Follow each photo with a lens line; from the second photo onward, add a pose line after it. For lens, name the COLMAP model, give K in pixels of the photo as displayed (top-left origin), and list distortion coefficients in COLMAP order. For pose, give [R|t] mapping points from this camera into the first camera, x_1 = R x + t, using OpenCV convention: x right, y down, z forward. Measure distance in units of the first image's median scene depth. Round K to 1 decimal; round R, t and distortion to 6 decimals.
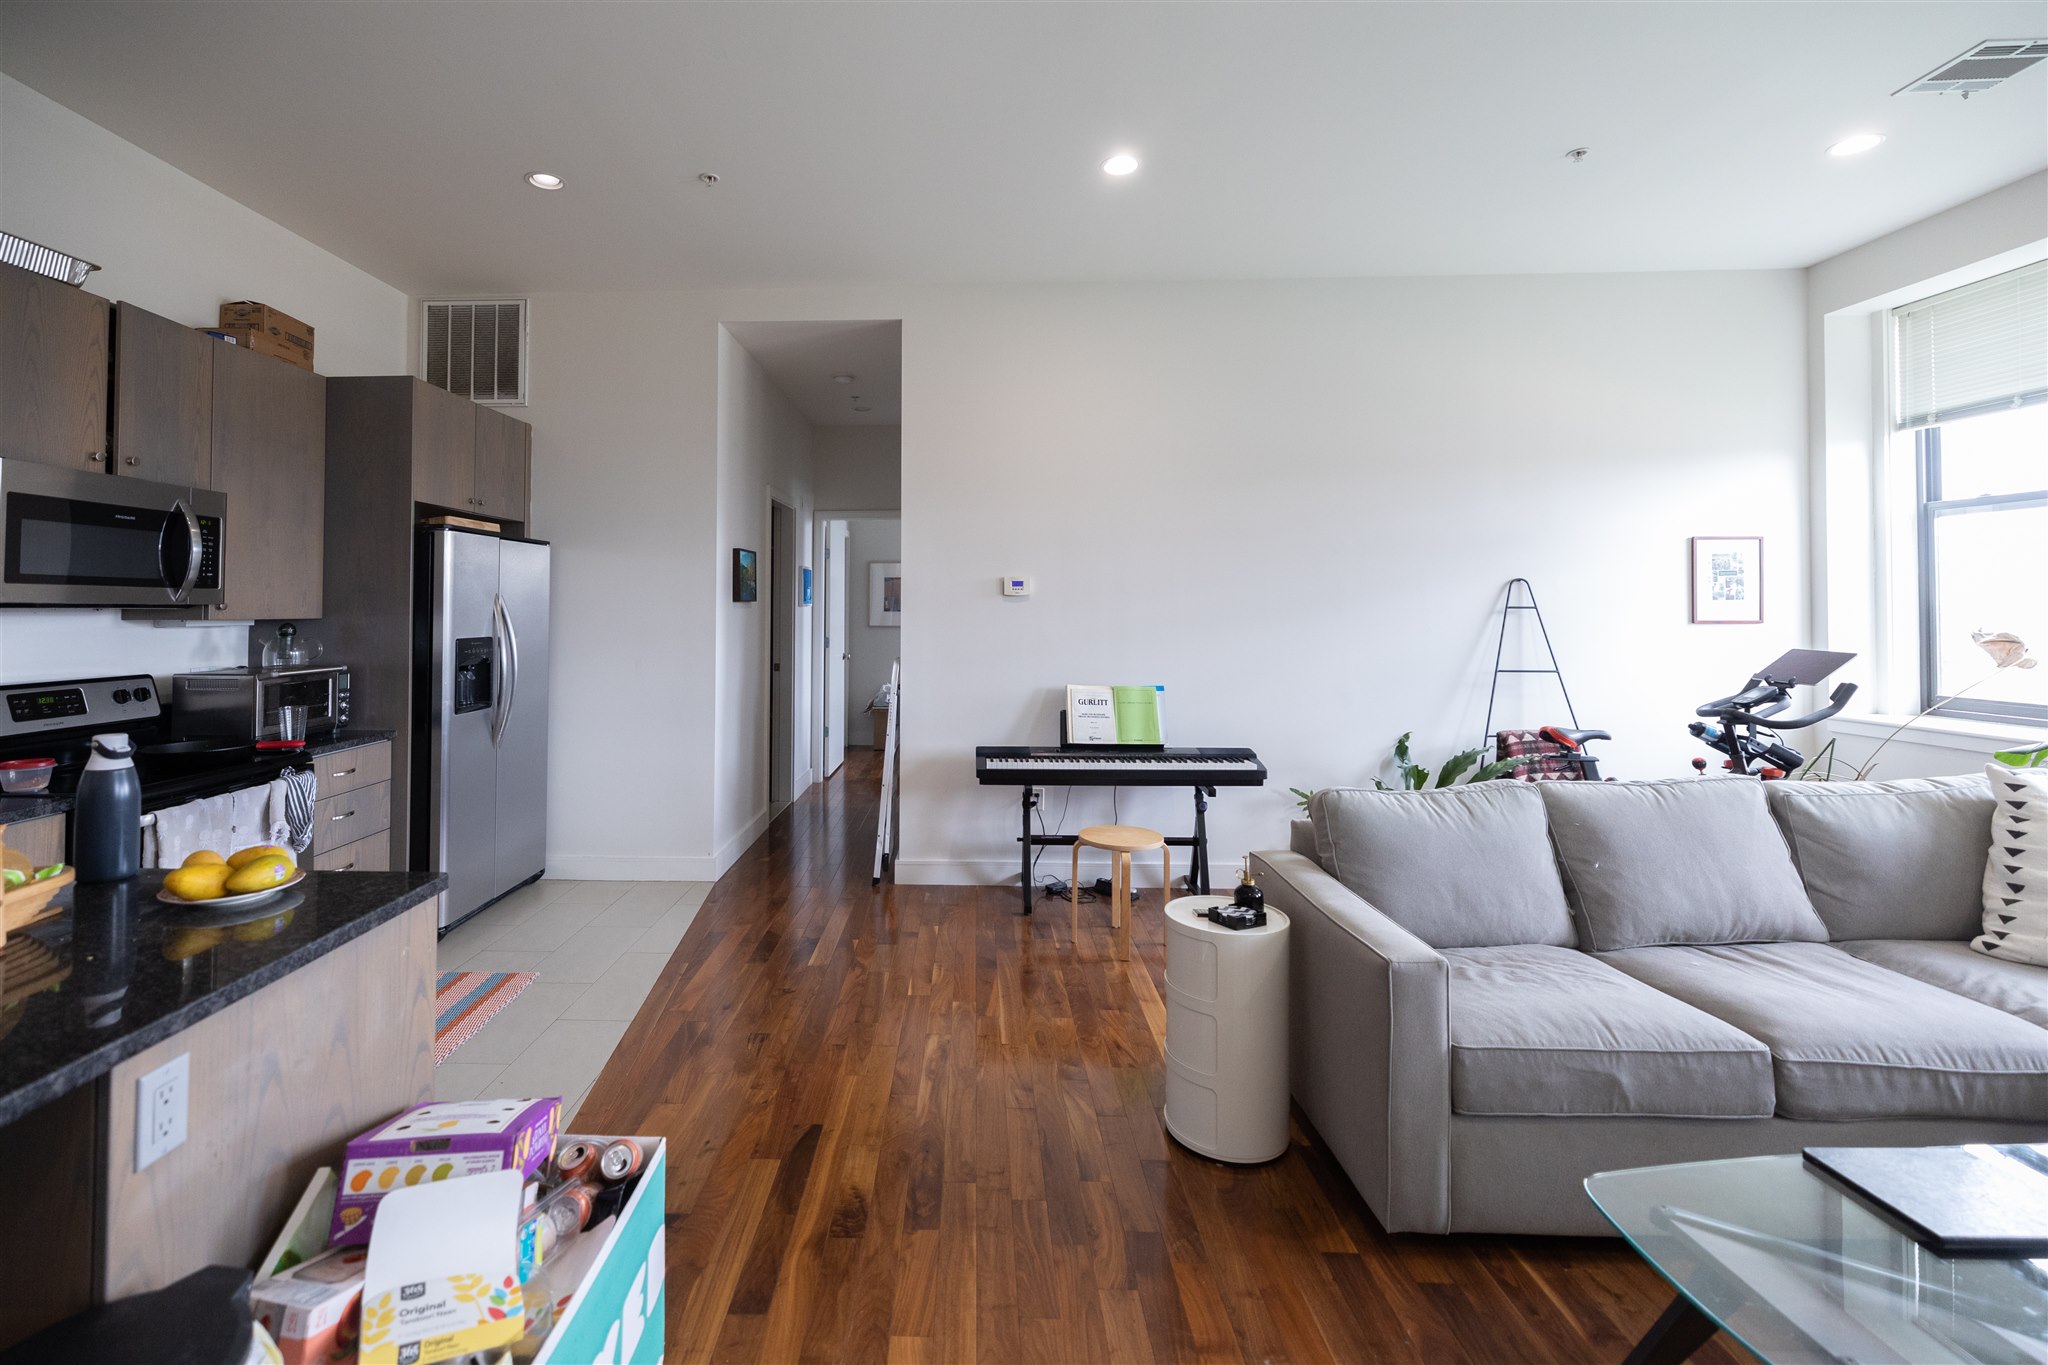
lens RADIAL K [[921.0, 0, 979.2], [0, 921.0, 632.7], [0, 0, 1]] dist [0.002630, 0.000601]
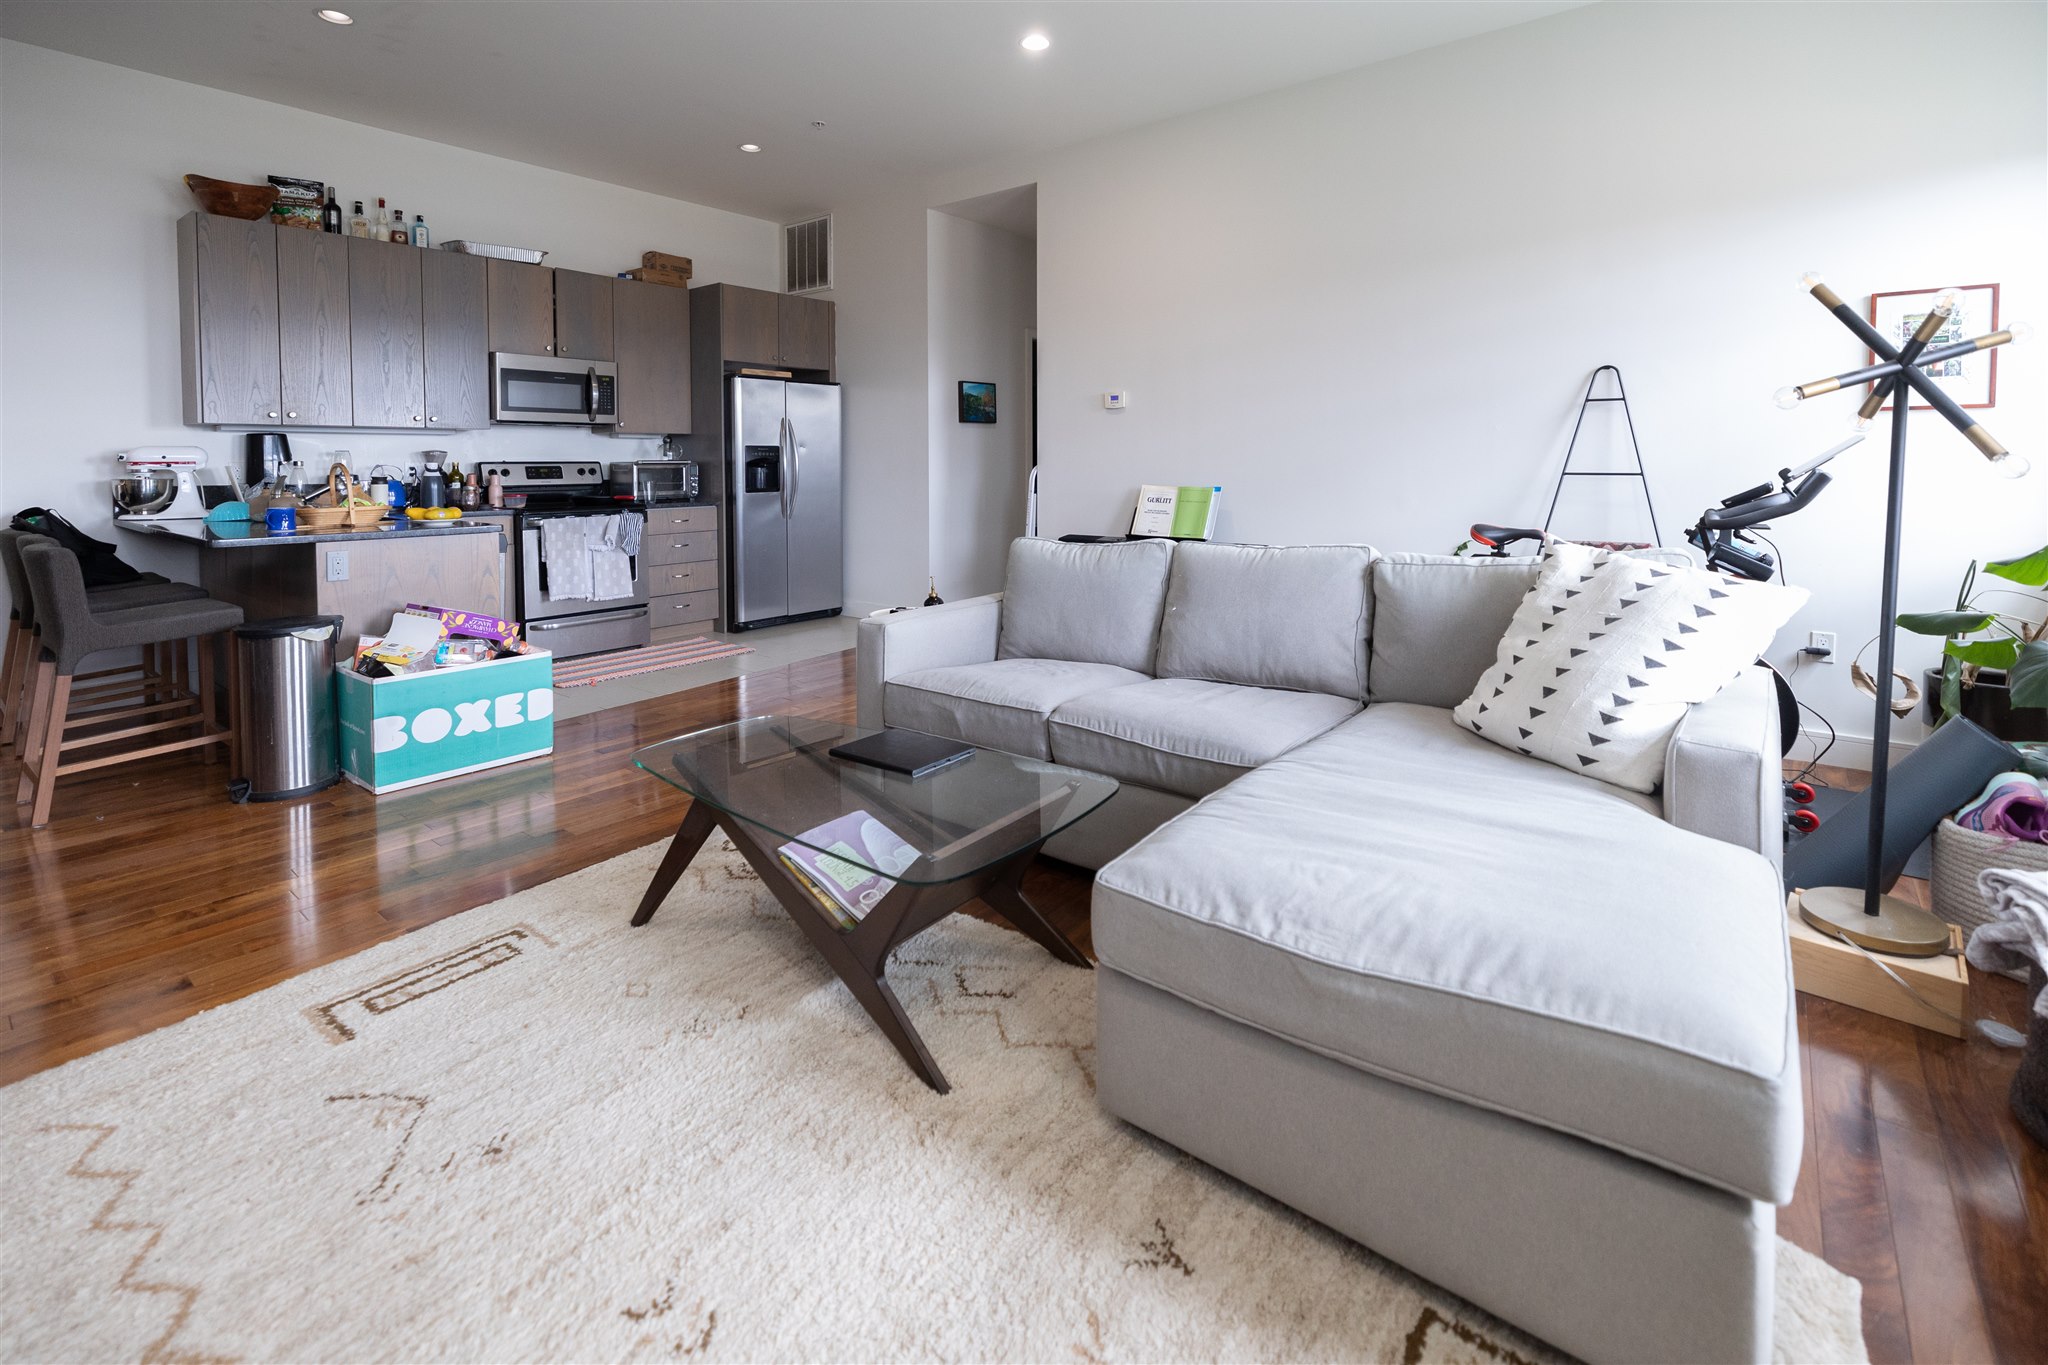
lens RADIAL K [[921.0, 0, 997.5], [0, 921.0, 552.8], [0, 0, 1]] dist [0.002630, 0.000601]
pose [[0.803036, 0.056570, -0.593239, 0.764060], [-0.009729, 0.996596, 0.081864, 0.058211], [0.595851, -0.059969, 0.800853, -0.037433]]
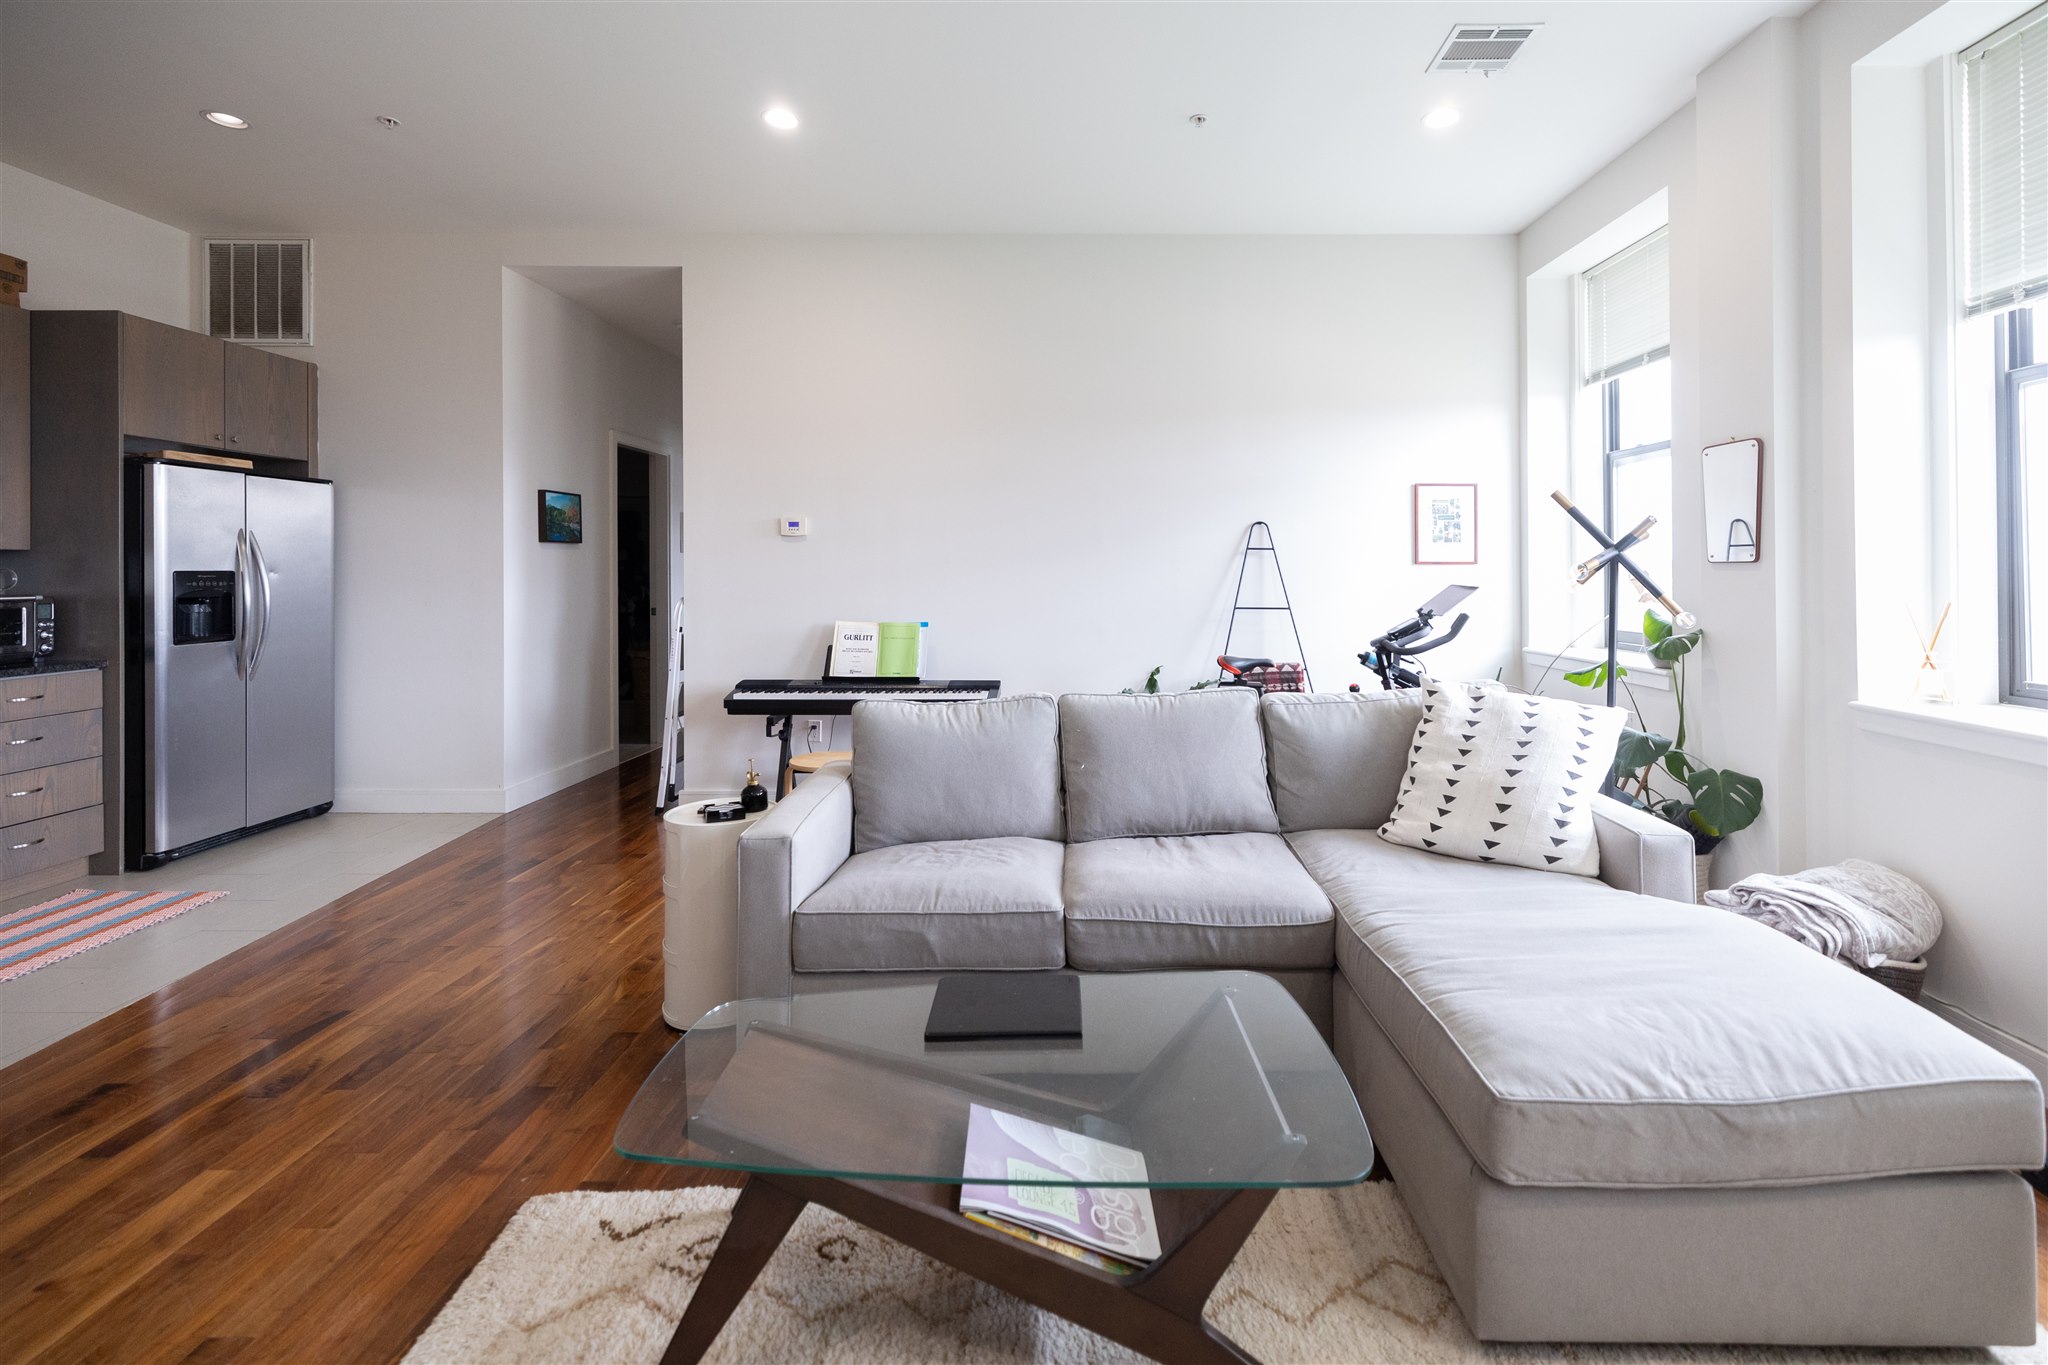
lens RADIAL K [[921.0, 0, 1093.8], [0, 921.0, 607.4], [0, 0, 1]] dist [0.002630, 0.000601]
pose [[0.999141, 0.002177, 0.041390, 0.413976], [-0.002819, 0.999877, 0.015457, 0.029187], [-0.041351, -0.015561, 0.999023, -0.065223]]
